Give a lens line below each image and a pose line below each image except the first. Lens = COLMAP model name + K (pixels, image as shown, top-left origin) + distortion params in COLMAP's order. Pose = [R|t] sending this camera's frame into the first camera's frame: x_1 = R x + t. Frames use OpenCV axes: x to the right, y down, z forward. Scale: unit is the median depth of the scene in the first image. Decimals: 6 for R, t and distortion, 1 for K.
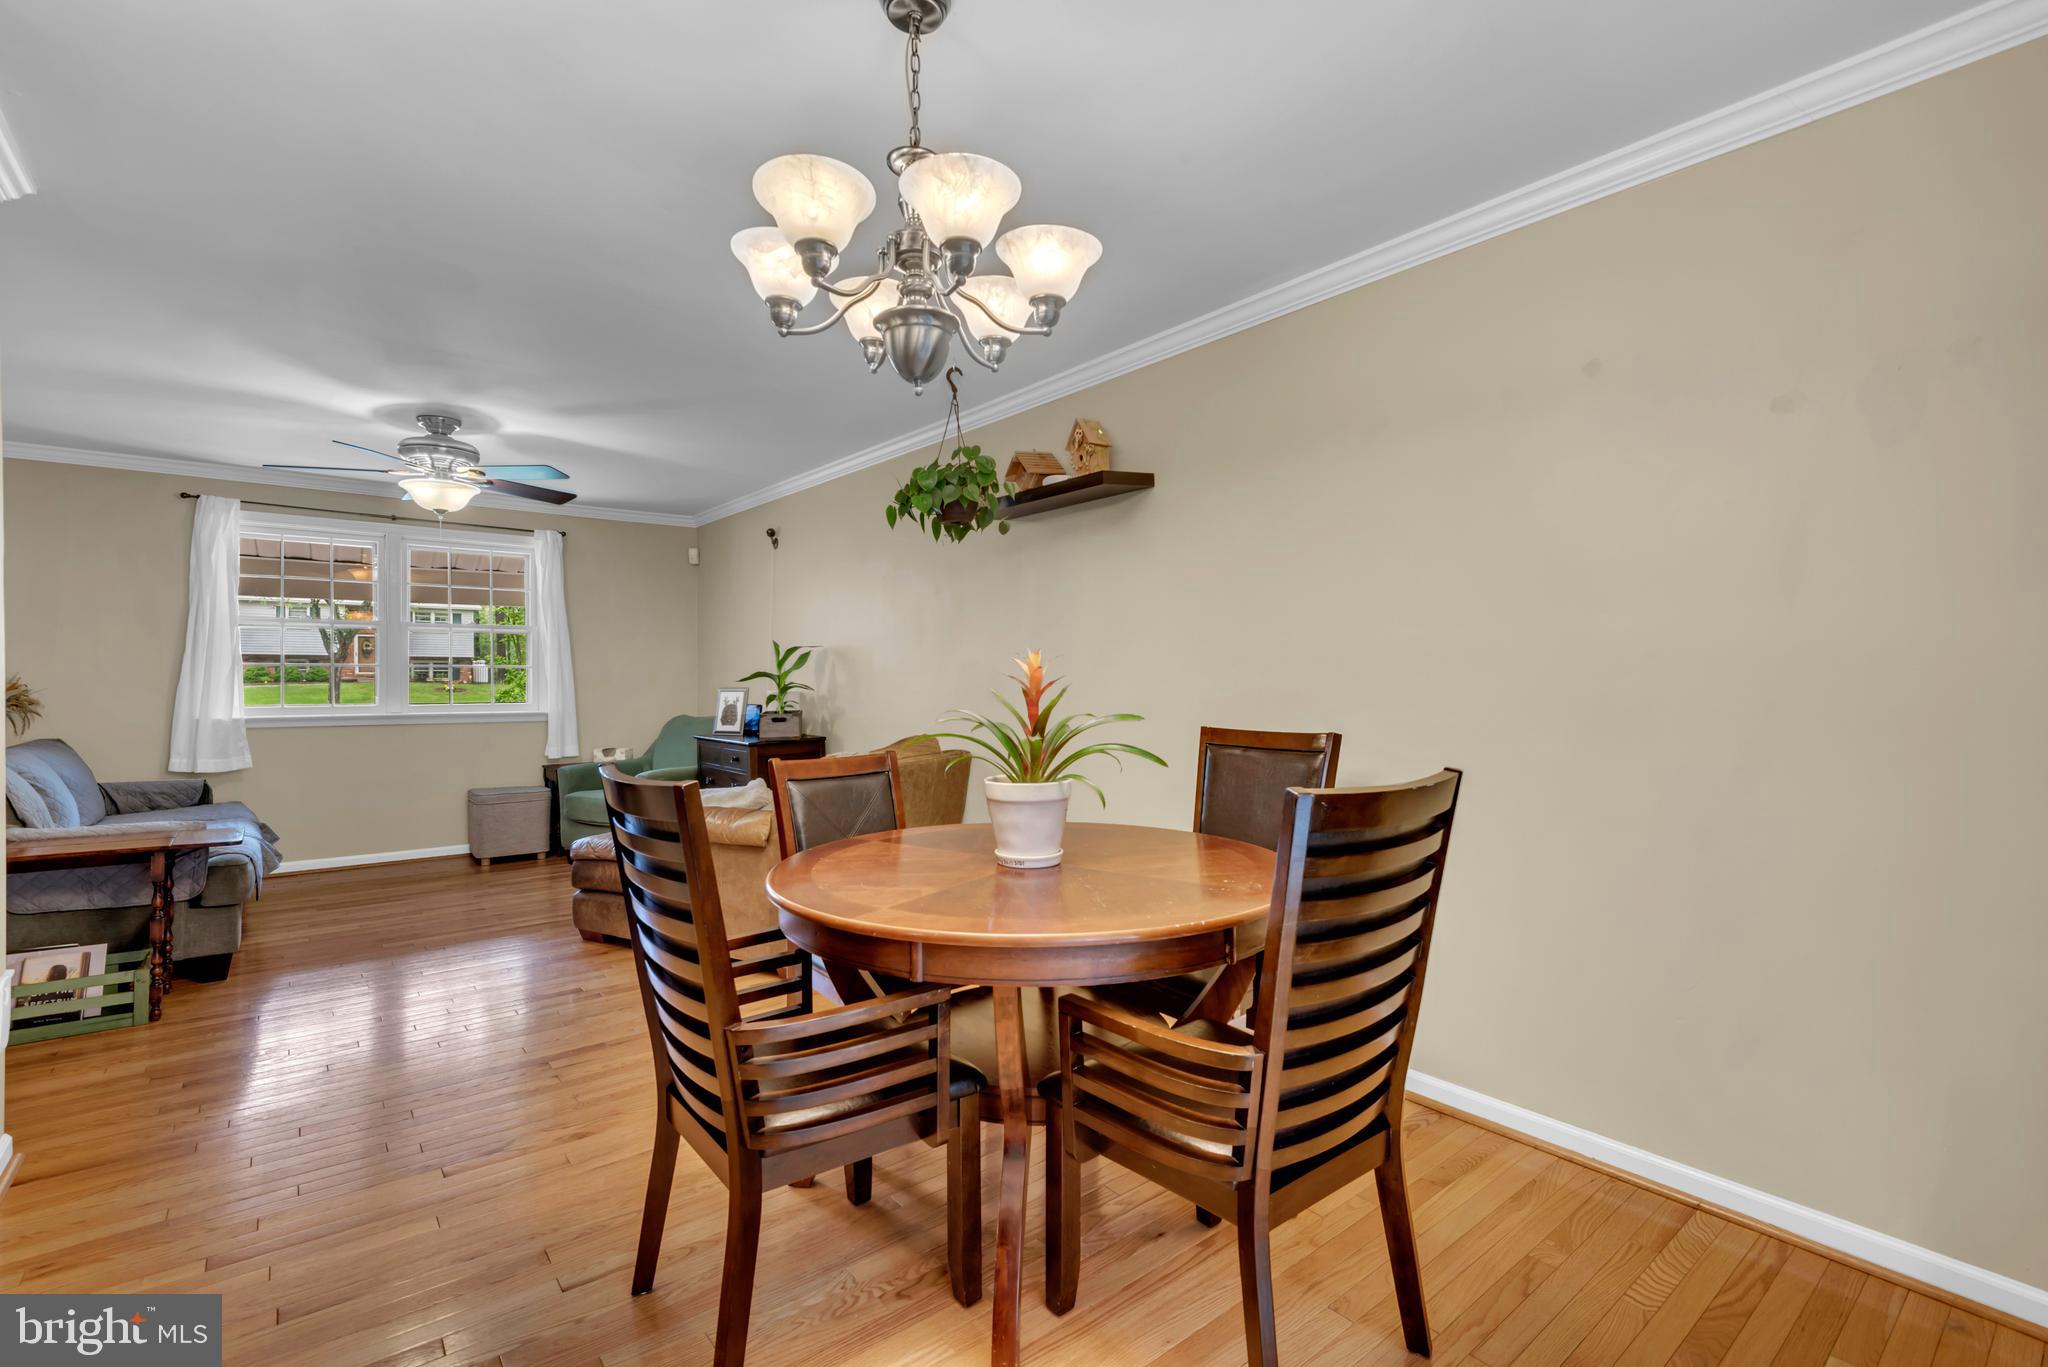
lens RADIAL K [[918.2, 0, 1030.4], [0, 918.2, 674.7], [0, 0, 1]] dist [0.020207, -0.011770]
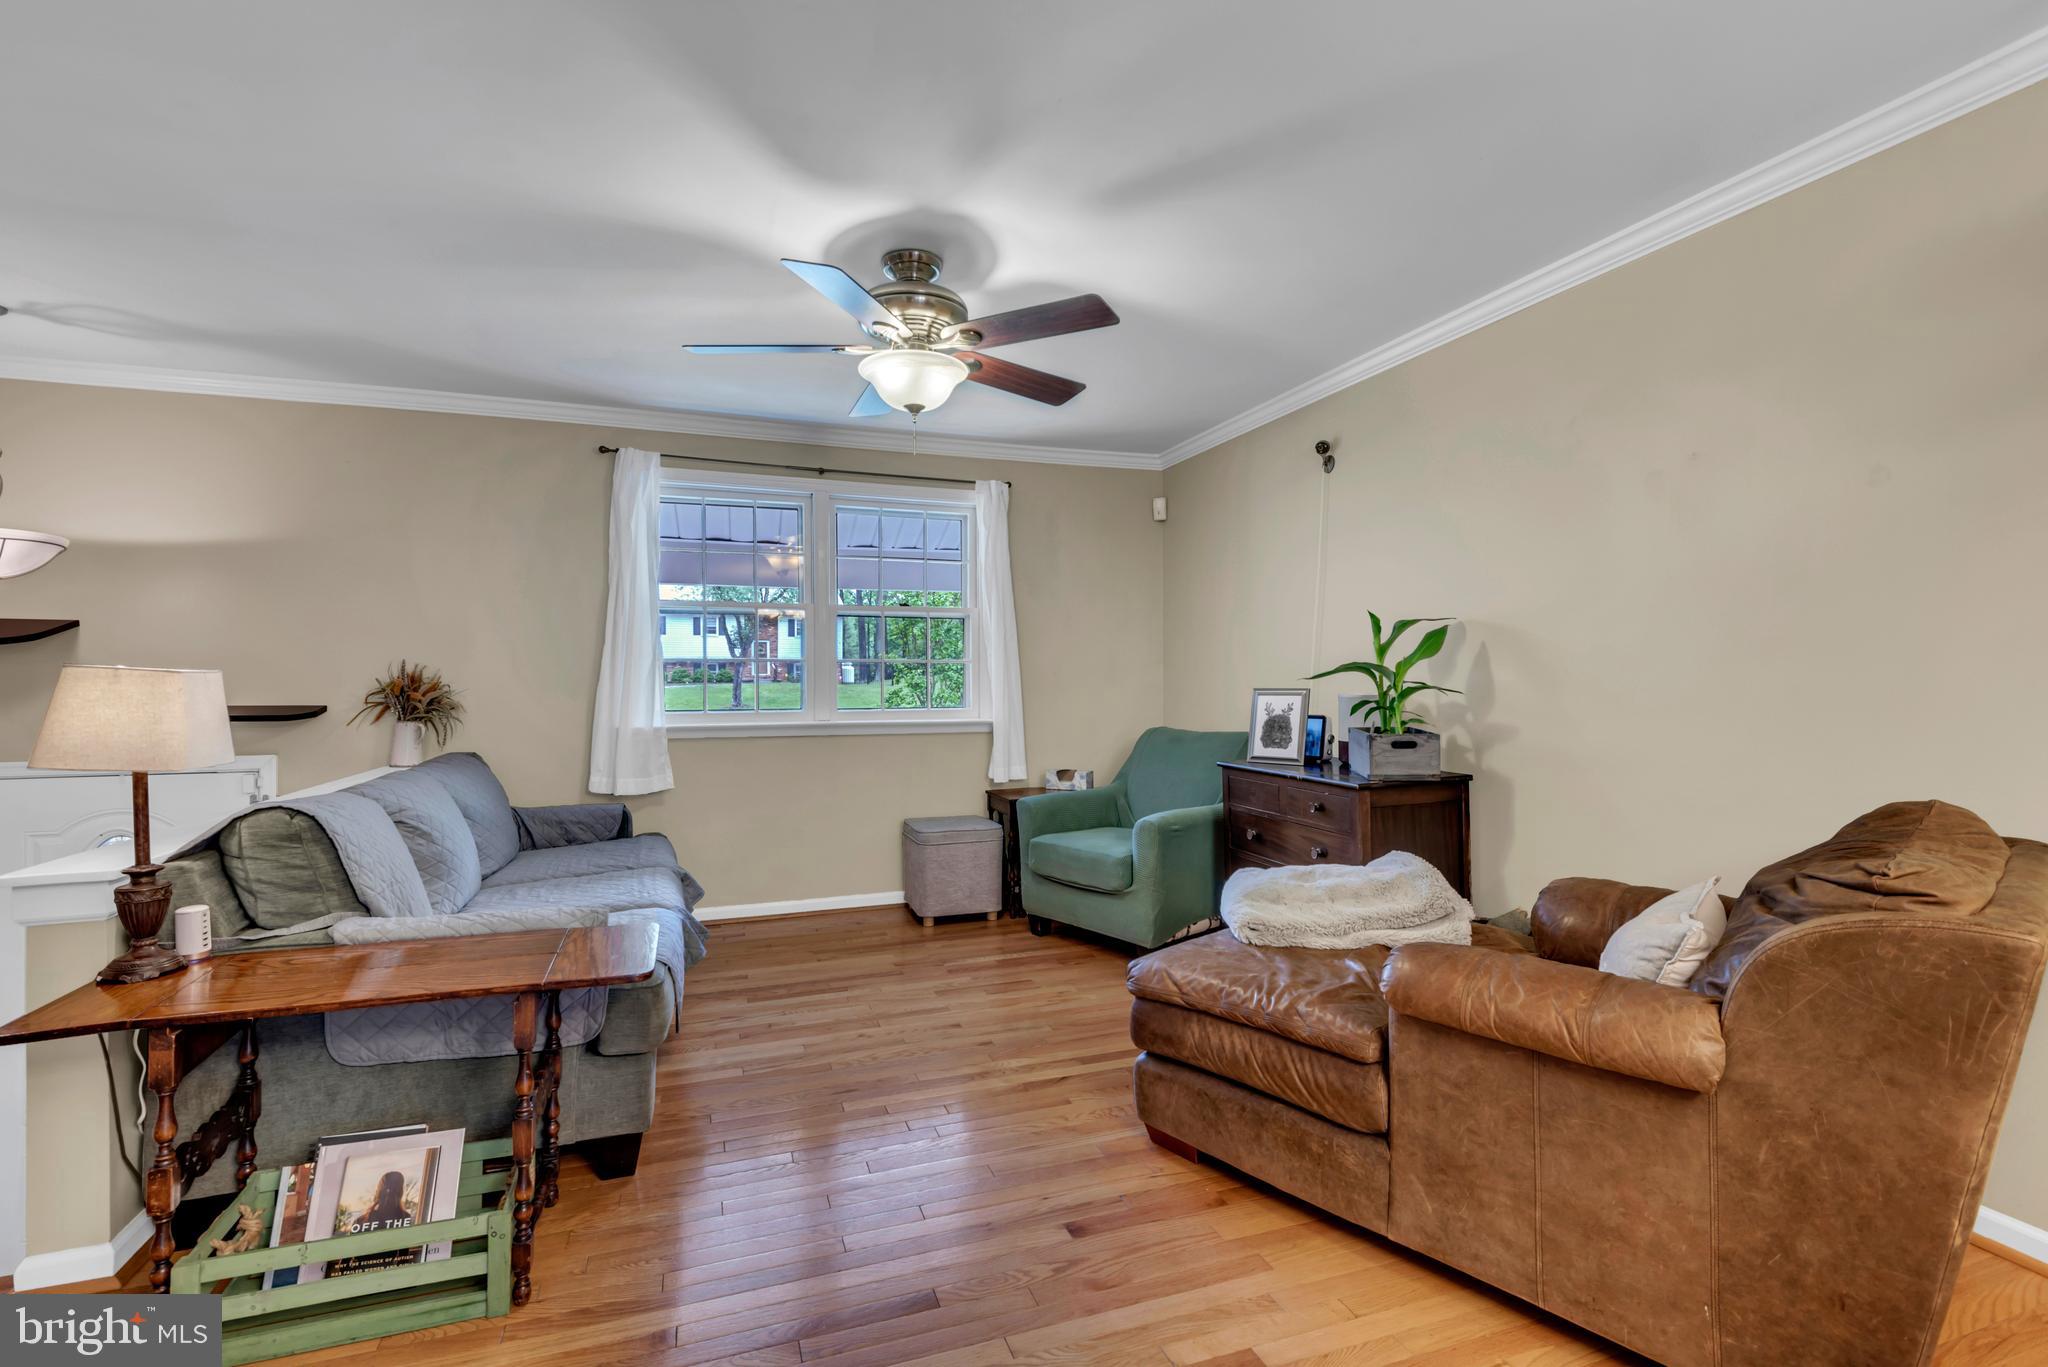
lens RADIAL K [[918.2, 0, 1019.1], [0, 918.2, 670.3], [0, 0, 1]] dist [0.020207, -0.011770]
pose [[0.941211, -0.007043, -0.337746, -0.299918], [0.005834, 0.999972, -0.004594, 0.003601], [0.337769, 0.002354, 0.941226, 0.363348]]
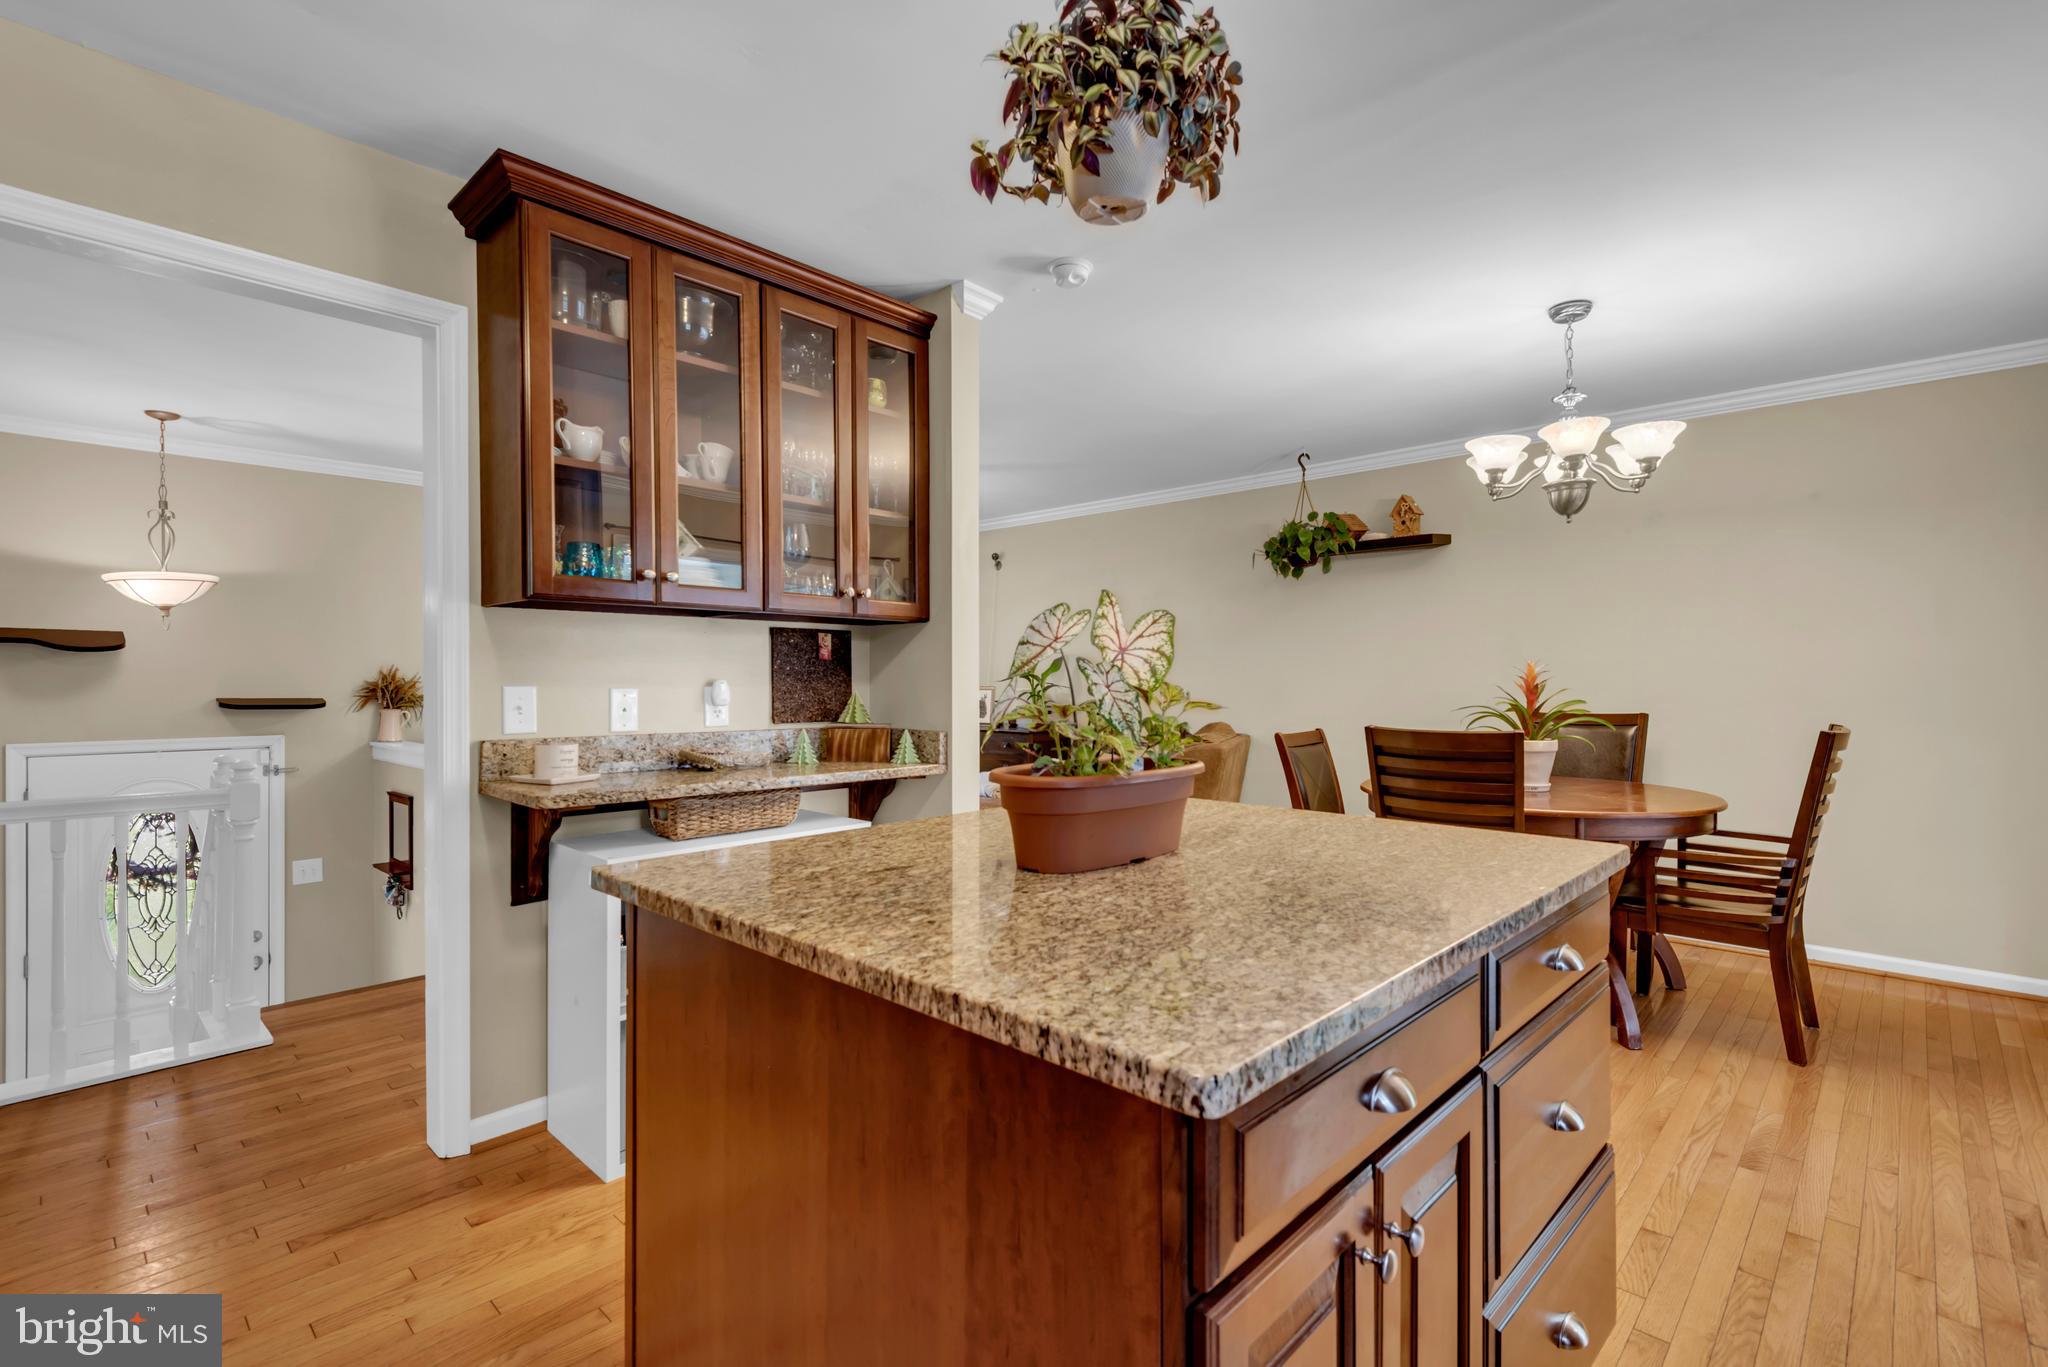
lens RADIAL K [[918.2, 0, 1015.7], [0, 918.2, 693.3], [0, 0, 1]] dist [0.020207, -0.011770]
pose [[0.991132, -0.000748, 0.132879, -0.469415], [-0.001478, 0.999860, 0.016654, 0.002886], [-0.132873, -0.016702, 0.990992, -0.214261]]
